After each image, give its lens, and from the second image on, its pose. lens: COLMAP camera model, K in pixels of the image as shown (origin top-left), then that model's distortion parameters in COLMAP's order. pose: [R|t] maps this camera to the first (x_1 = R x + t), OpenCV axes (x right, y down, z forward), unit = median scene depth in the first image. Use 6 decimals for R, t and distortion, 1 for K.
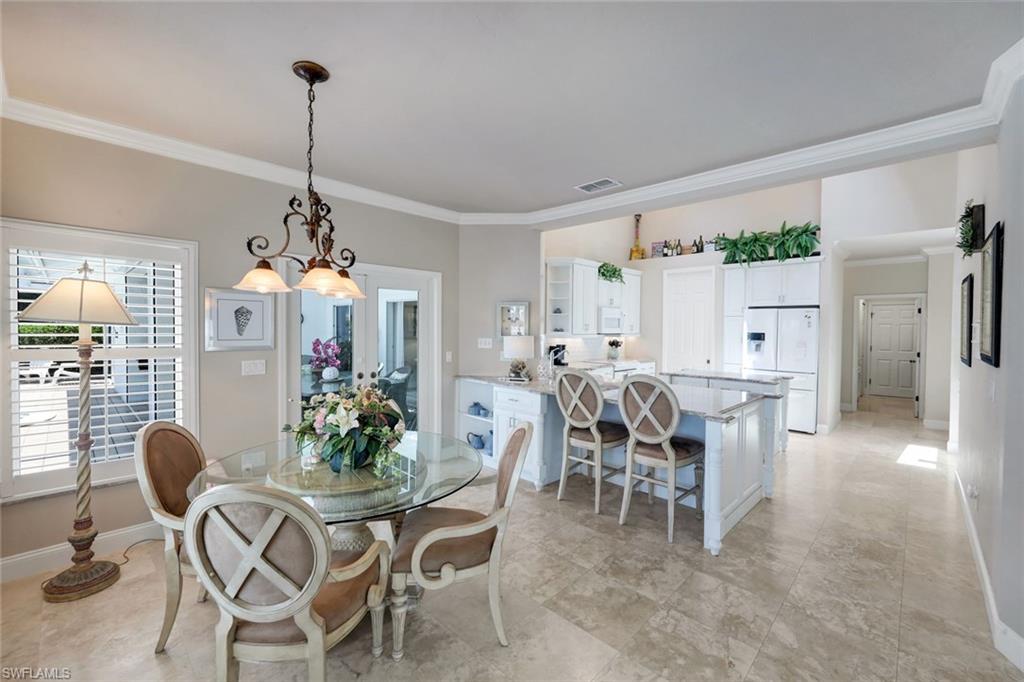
lens RADIAL K [[447.7, 0, 511.3], [0, 447.7, 337.3], [0, 0, 1]] dist [0.000082, 0.000001]
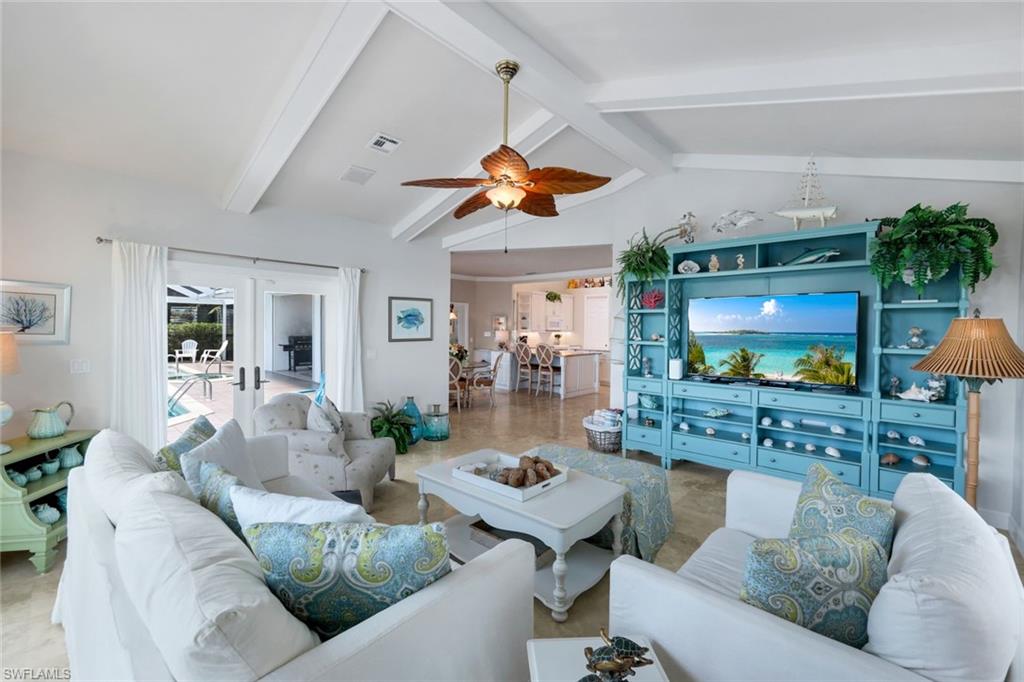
lens RADIAL K [[421.6, 0, 509.7], [0, 421.6, 336.4], [0, 0, 1]] dist [0.008904, 0.000627]
pose [[0.999872, 0.001905, 0.015884, 0.014731], [-0.001946, 0.999995, 0.002549, 0.013679], [-0.015879, -0.002579, 0.999871, -0.811799]]
